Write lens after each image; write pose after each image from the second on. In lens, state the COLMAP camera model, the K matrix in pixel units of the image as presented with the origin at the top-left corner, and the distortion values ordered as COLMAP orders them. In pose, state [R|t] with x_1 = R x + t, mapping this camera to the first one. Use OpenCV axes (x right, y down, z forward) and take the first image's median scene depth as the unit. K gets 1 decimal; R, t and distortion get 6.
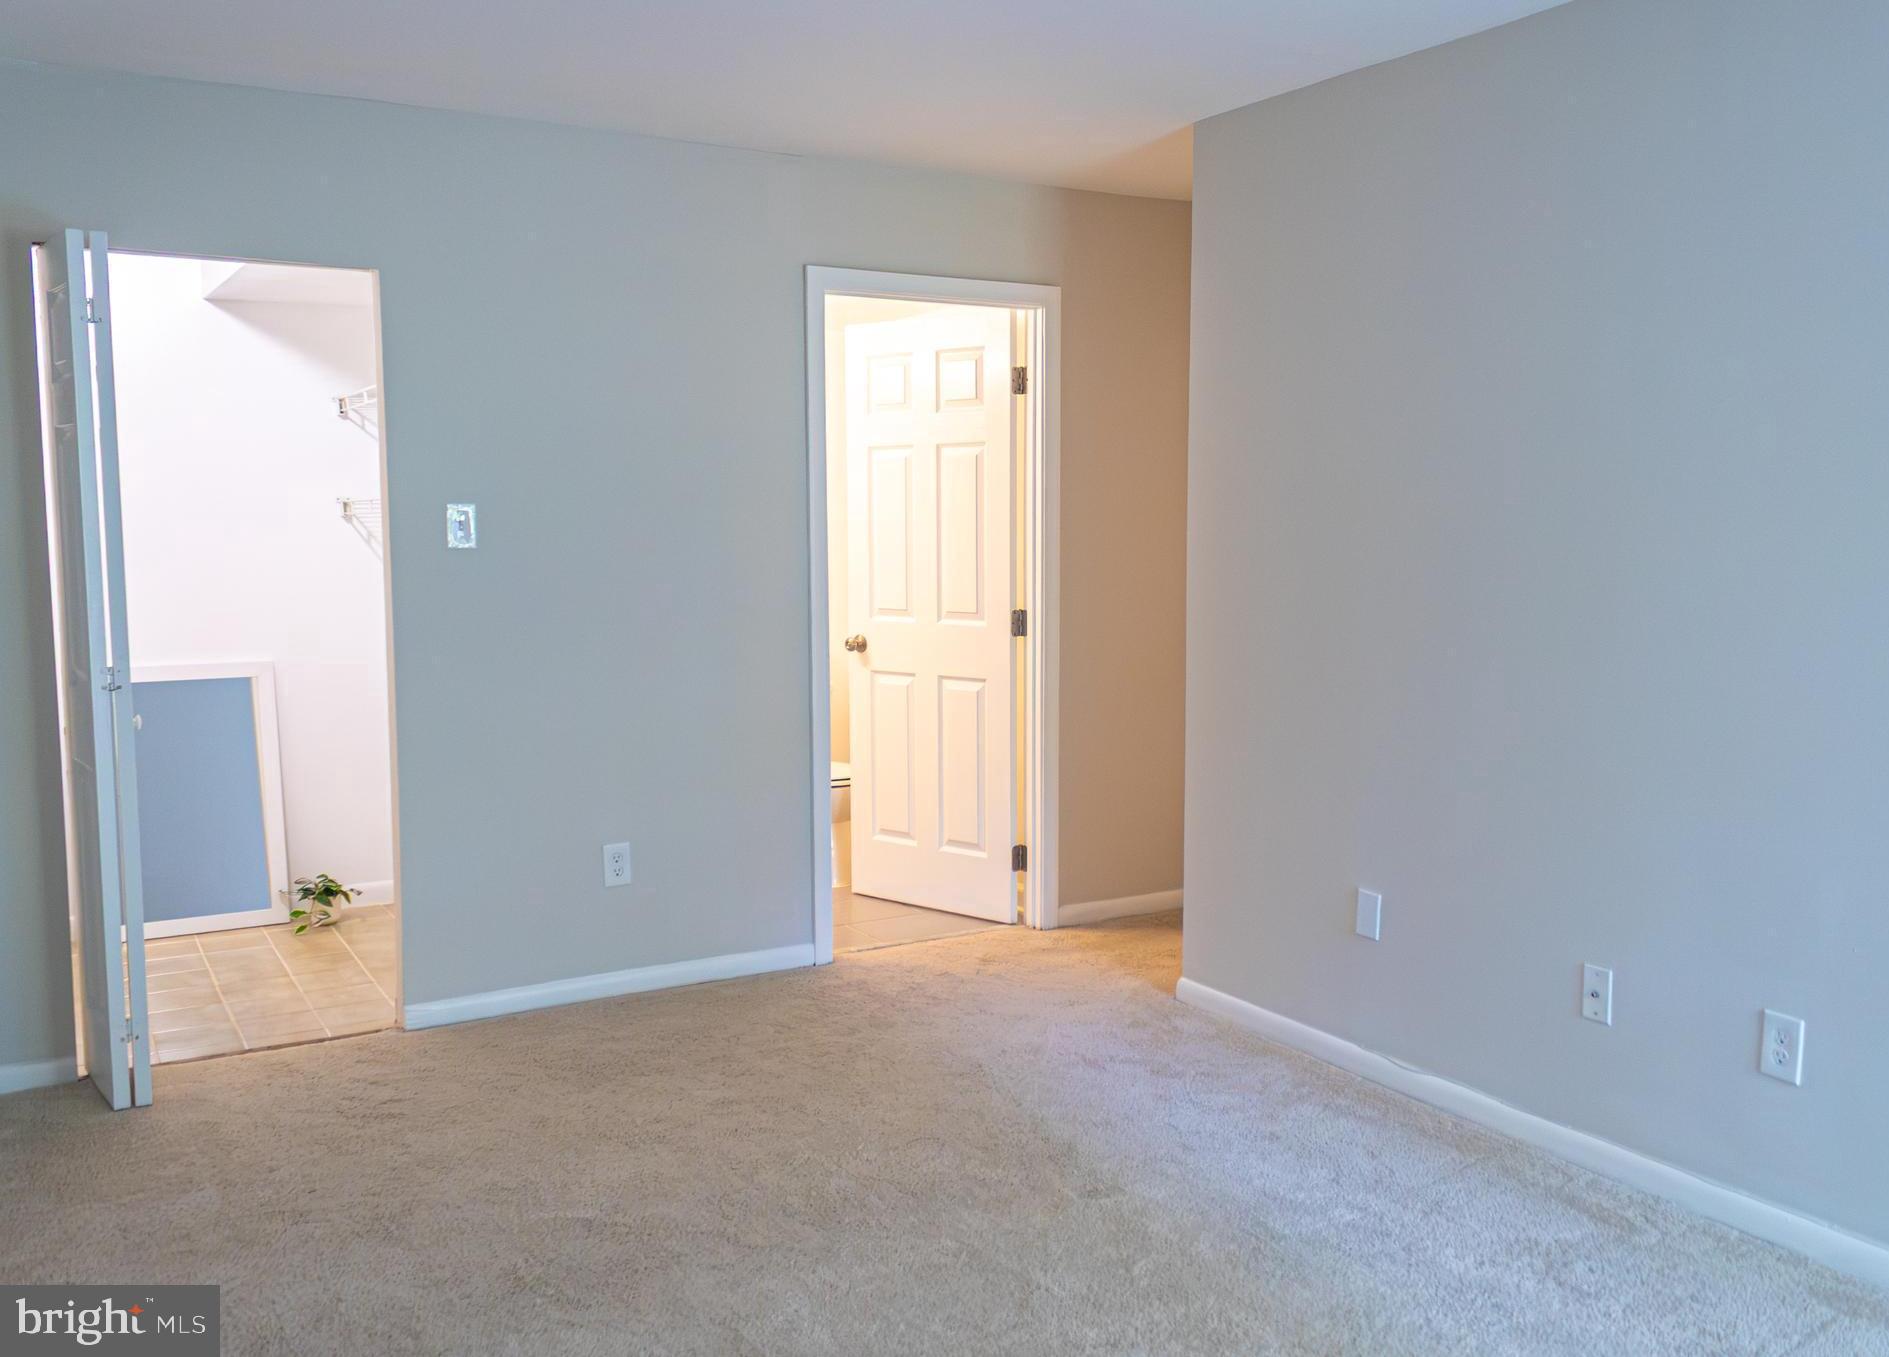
lens RADIAL K [[1617.6, 0, 944.3], [0, 1617.6, 674.1], [0, 0, 1]] dist [0.010027, 0.006114]
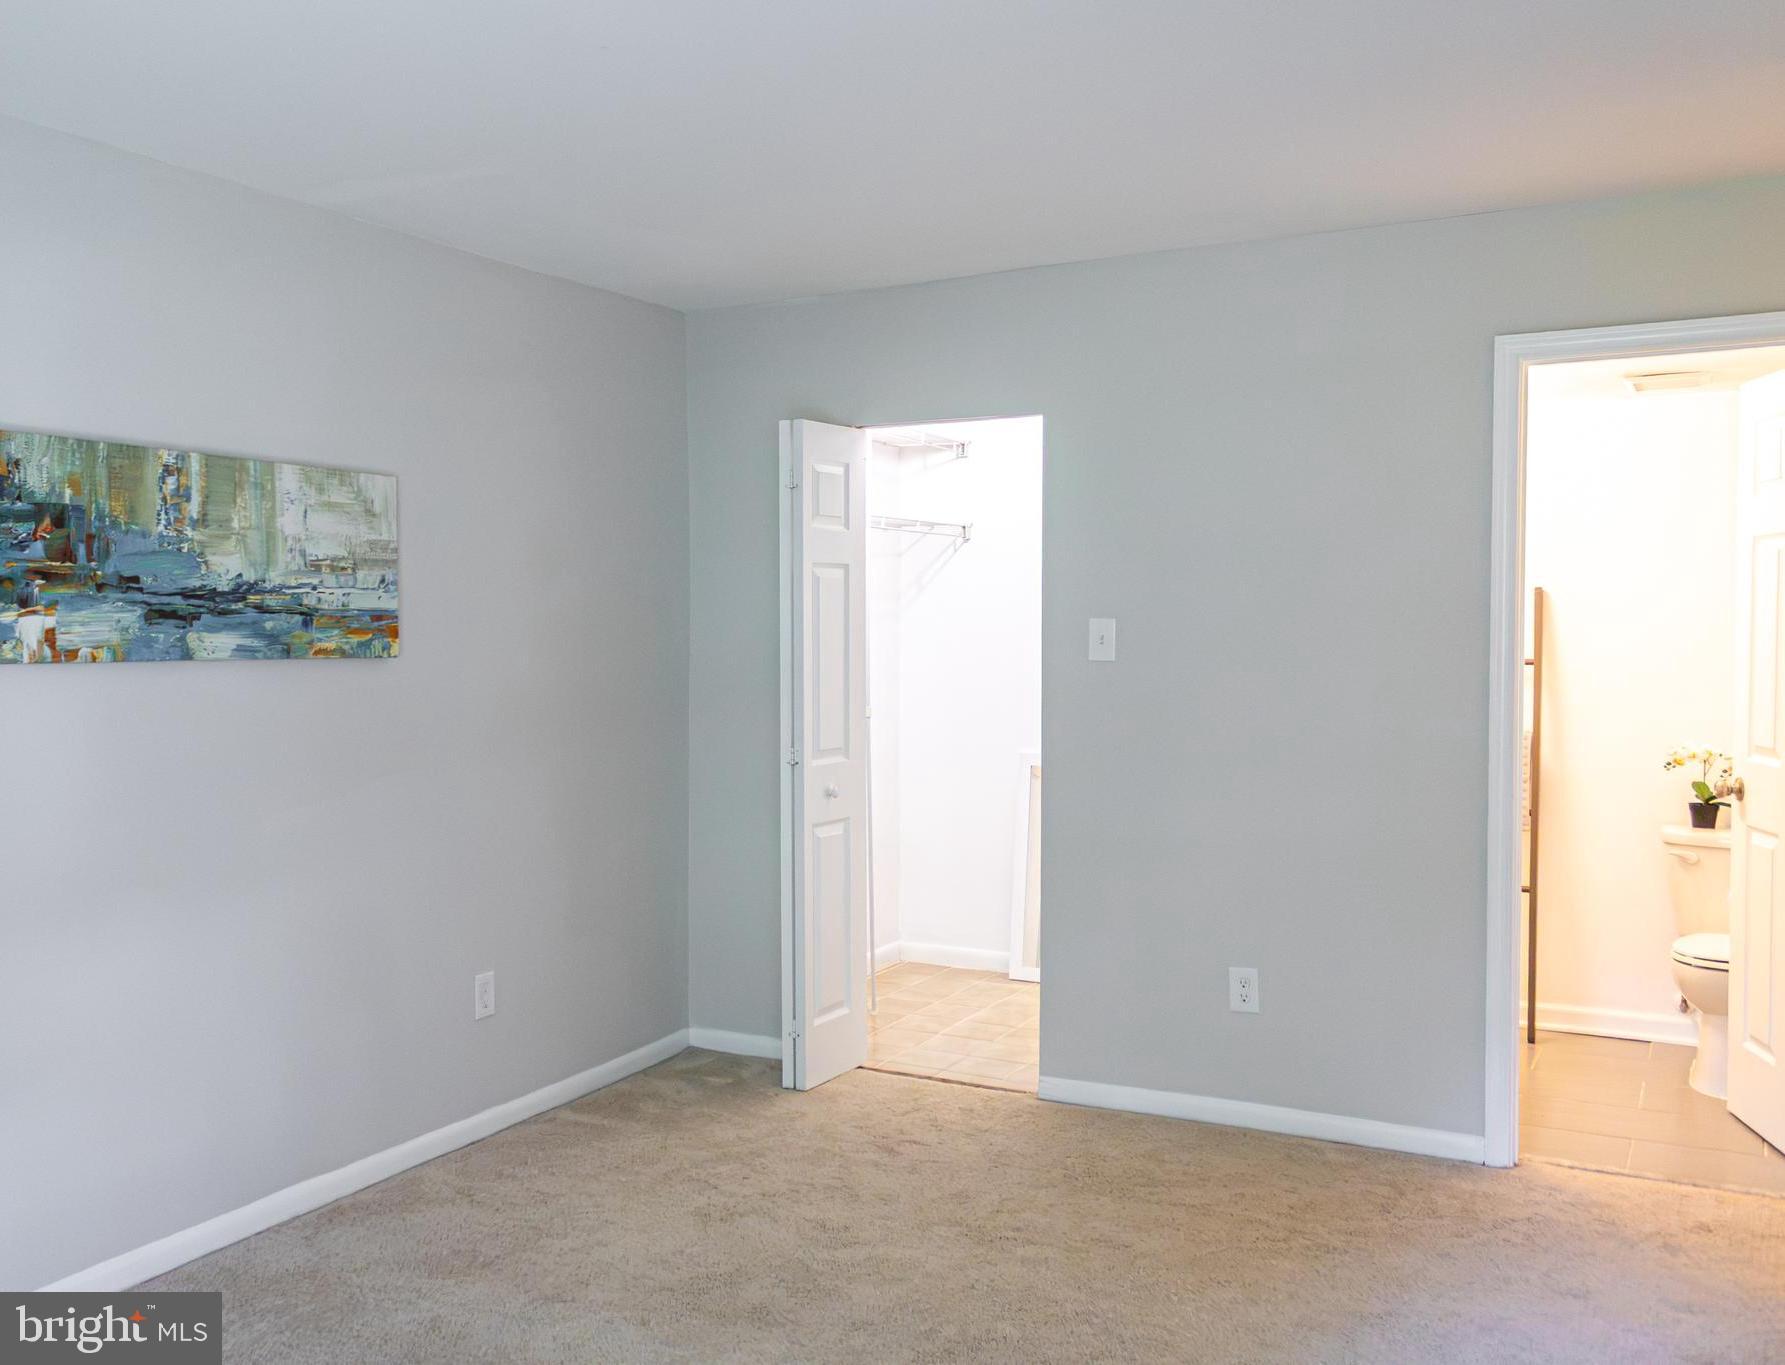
lens RADIAL K [[1595.4, 0, 890.9], [0, 1595.4, 683.4], [0, 0, 1]] dist [0.006671, -0.018770]
pose [[0.506769, 0.028355, -0.861615, 0.498081], [-0.077907, 0.996876, -0.013015, -0.034885], [0.858554, 0.073721, 0.507395, 0.320326]]
